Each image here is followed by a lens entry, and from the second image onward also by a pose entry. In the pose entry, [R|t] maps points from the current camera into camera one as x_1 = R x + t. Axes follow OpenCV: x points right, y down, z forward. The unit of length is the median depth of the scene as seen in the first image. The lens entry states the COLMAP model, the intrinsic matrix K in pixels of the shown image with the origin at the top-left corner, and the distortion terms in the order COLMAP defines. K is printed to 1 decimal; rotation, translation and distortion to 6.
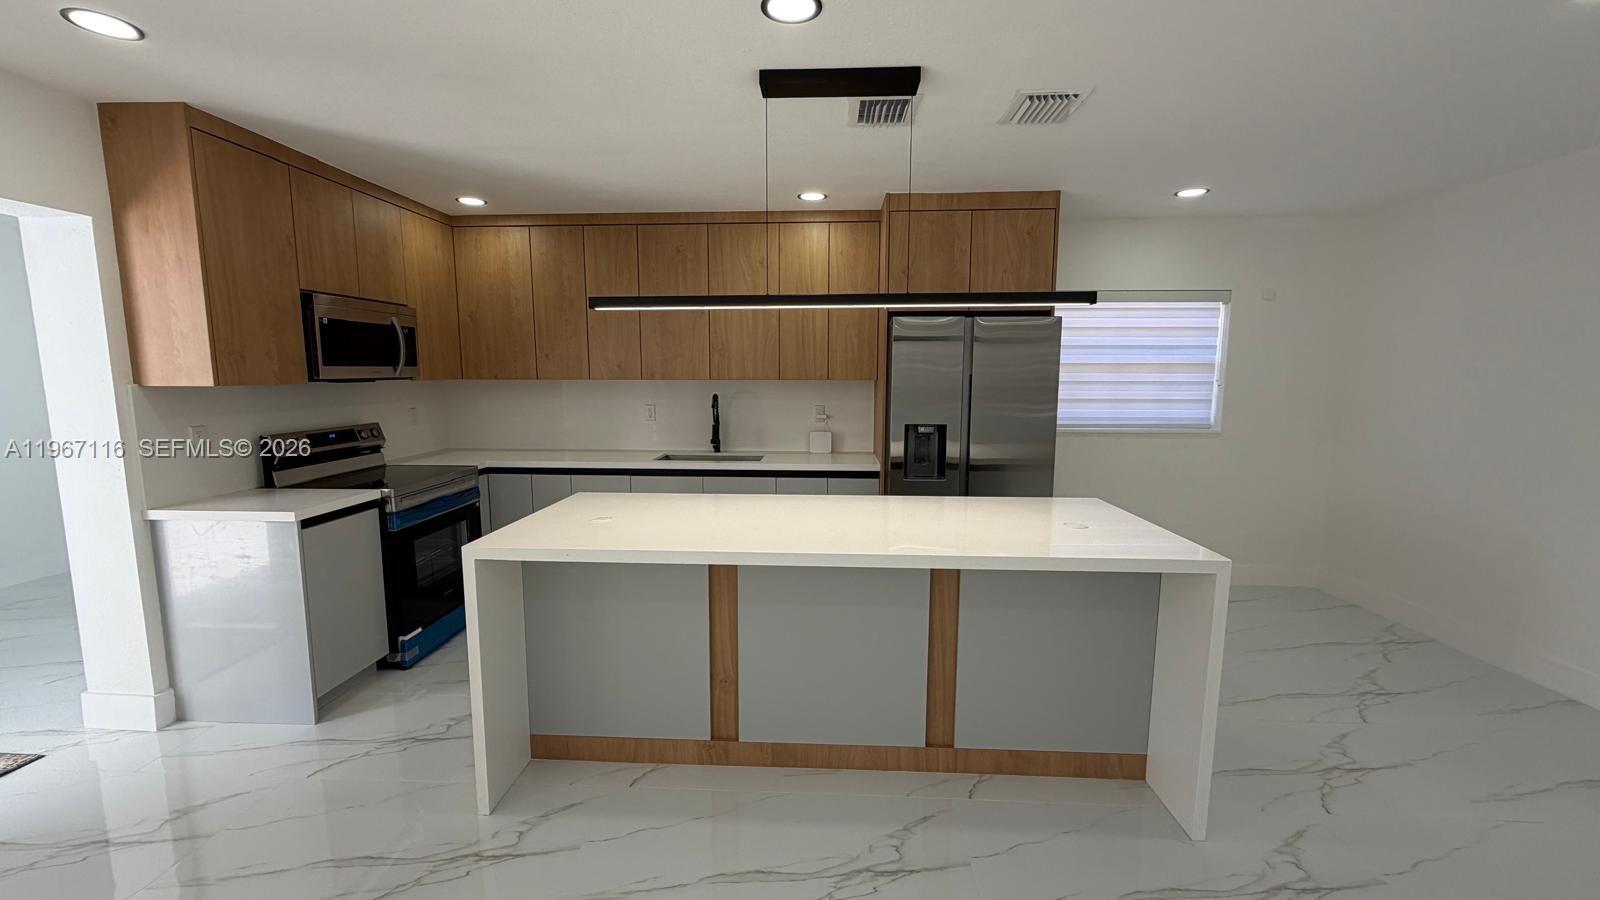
lens RADIAL K [[639.8, 0, 793.2], [0, 639.8, 452.8], [0, 0, 1]] dist [0.001307, -0.000304]
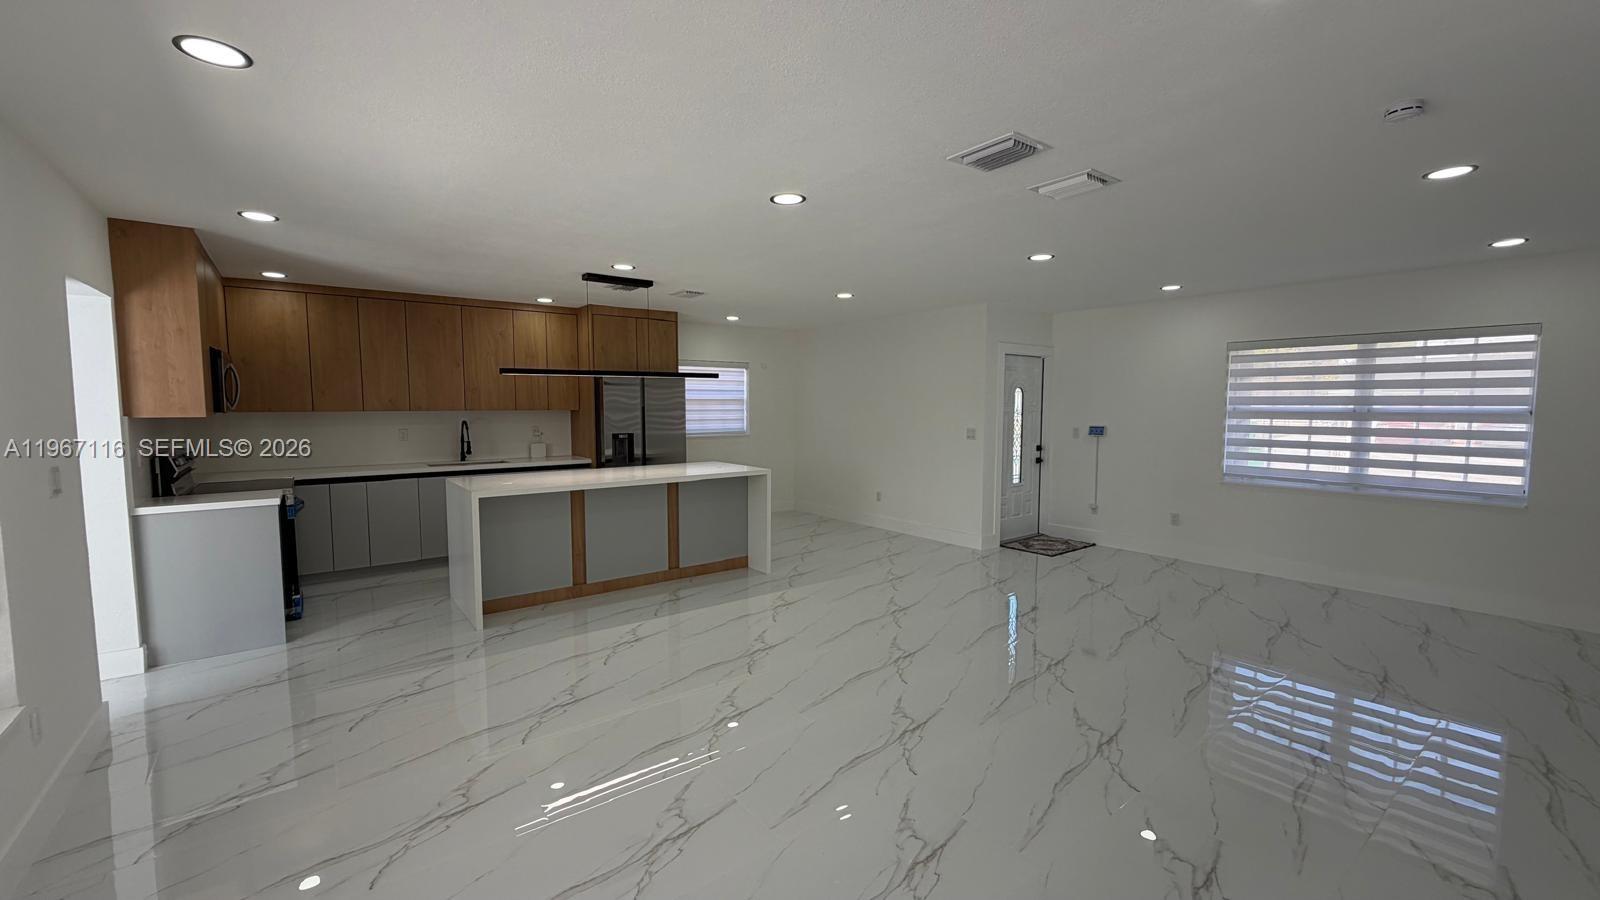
lens RADIAL K [[639.8, 0, 793.2], [0, 639.8, 452.8], [0, 0, 1]] dist [0.001307, -0.000304]
pose [[0.762422, -0.051649, 0.645015, -0.596039], [0.081497, 0.996536, -0.016535, 0.079355], [-0.641927, 0.065174, 0.763991, -0.691977]]
